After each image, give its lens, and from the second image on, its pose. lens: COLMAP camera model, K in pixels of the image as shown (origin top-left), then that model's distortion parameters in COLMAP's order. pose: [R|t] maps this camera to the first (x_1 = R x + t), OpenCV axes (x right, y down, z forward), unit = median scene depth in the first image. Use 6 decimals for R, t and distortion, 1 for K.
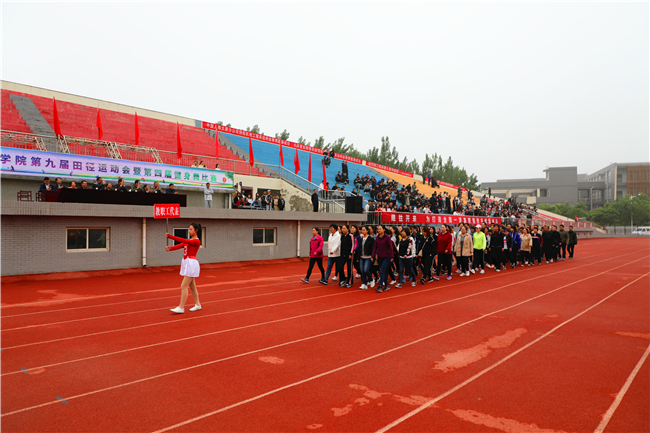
lens RADIAL K [[459.1, 0, 321.5], [0, 459.1, 231.0], [0, 0, 1]] dist [-0.050131, 0.011142]
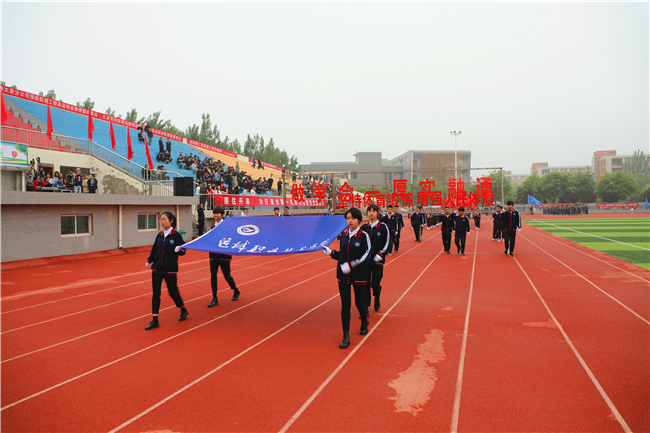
lens RADIAL K [[460.5, 0, 326.8], [0, 460.5, 219.9], [0, 0, 1]] dist [-0.044798, 0.022047]
pose [[0.917441, -0.021406, 0.397297, -0.013352], [0.014295, 0.999680, 0.020851, -0.003090], [-0.397616, -0.013450, 0.917453, 0.028893]]
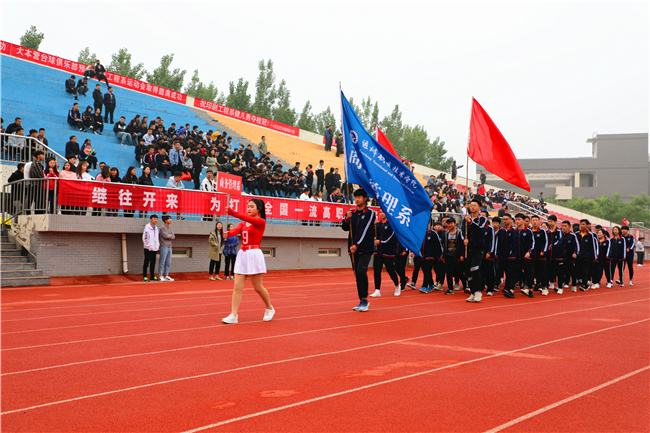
lens RADIAL K [[767.3, 0, 328.6], [0, 767.3, 232.6], [0, 0, 1]] dist [0.133612, 0.000000]
pose [[0.995291, 0.016075, 0.095589, 0.141095], [-0.014183, 0.999691, -0.020437, 0.007709], [-0.095888, 0.018985, 0.995211, 0.130683]]
